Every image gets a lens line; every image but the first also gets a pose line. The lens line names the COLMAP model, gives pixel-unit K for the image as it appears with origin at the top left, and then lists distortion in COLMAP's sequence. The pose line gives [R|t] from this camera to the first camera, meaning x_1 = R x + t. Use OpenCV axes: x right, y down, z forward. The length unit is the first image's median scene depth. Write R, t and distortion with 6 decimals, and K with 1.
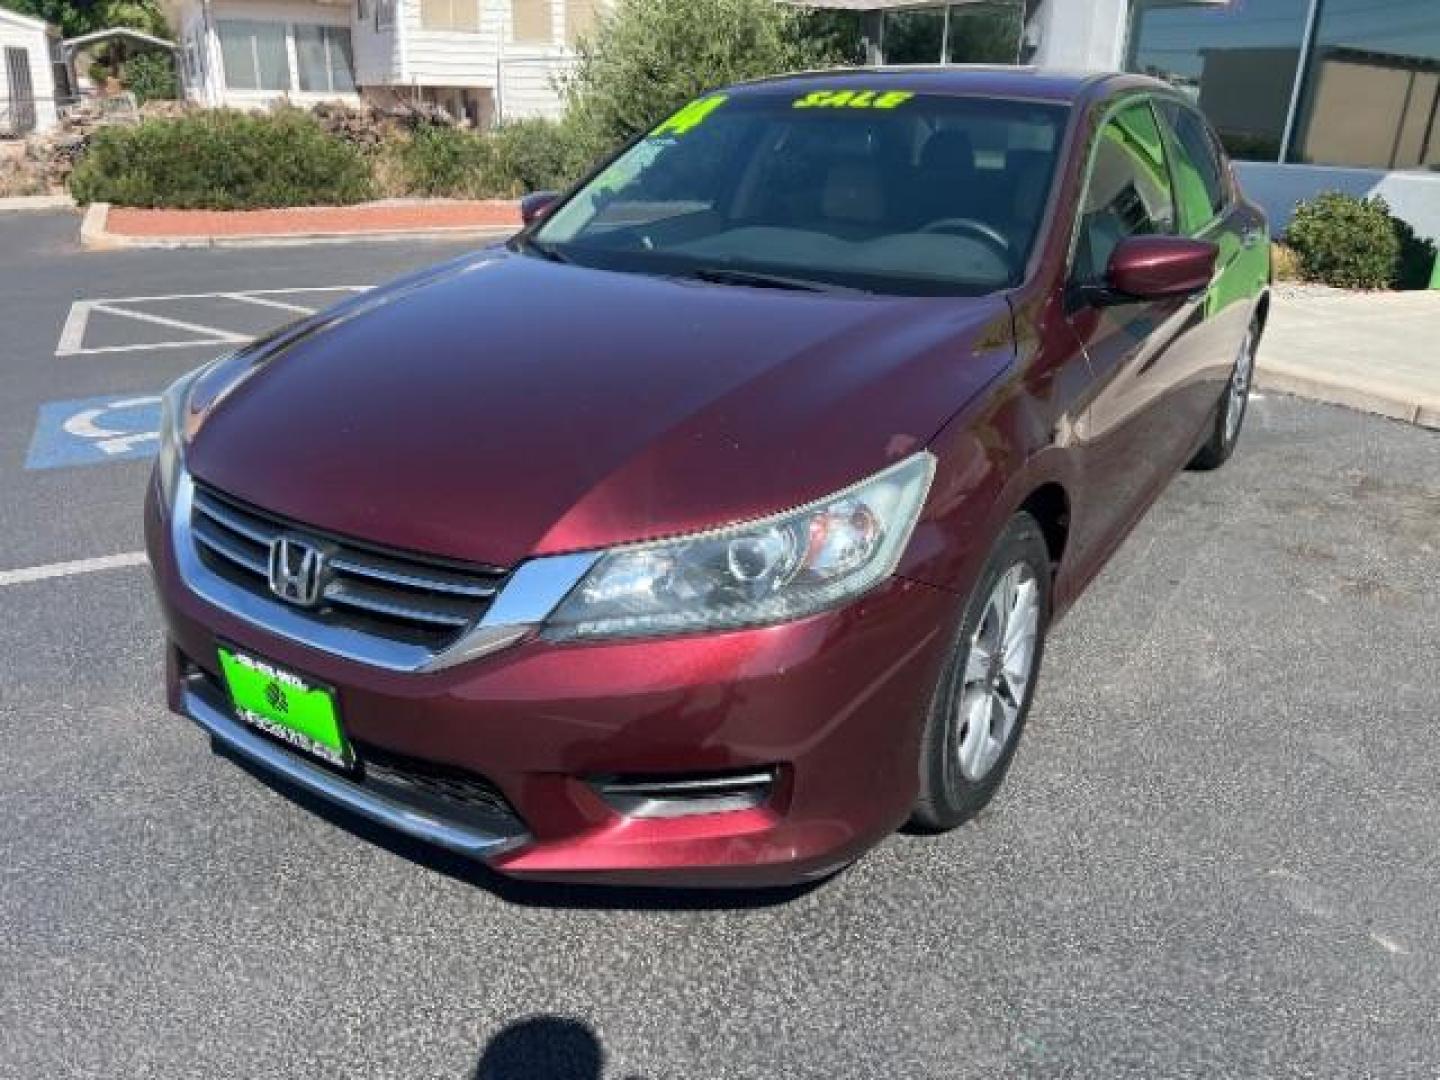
lens RADIAL K [[1091.3, 0, 715.1], [0, 1091.3, 541.1], [0, 0, 1]] dist [0.057842, -0.066612]
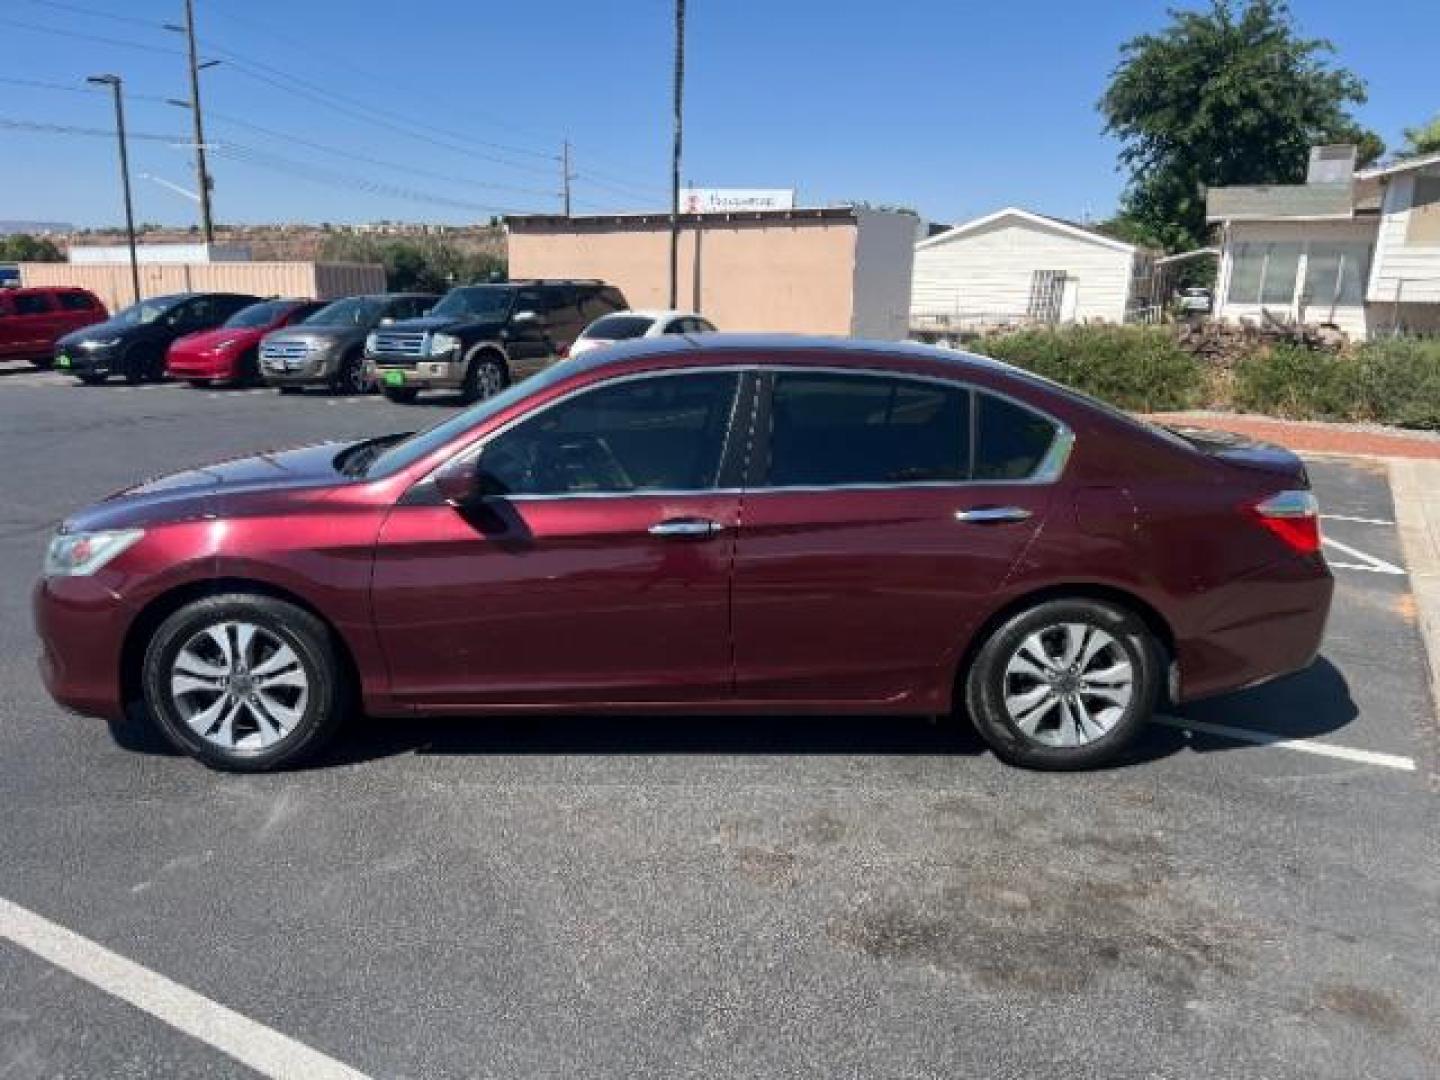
lens RADIAL K [[1091.3, 0, 715.1], [0, 1091.3, 541.1], [0, 0, 1]] dist [0.057842, -0.066612]
pose [[0.577274, 0.185306, -0.795246, 0.716082], [-0.315979, 0.948730, -0.008300, -0.112268], [0.752936, 0.256072, 0.606230, 0.169761]]
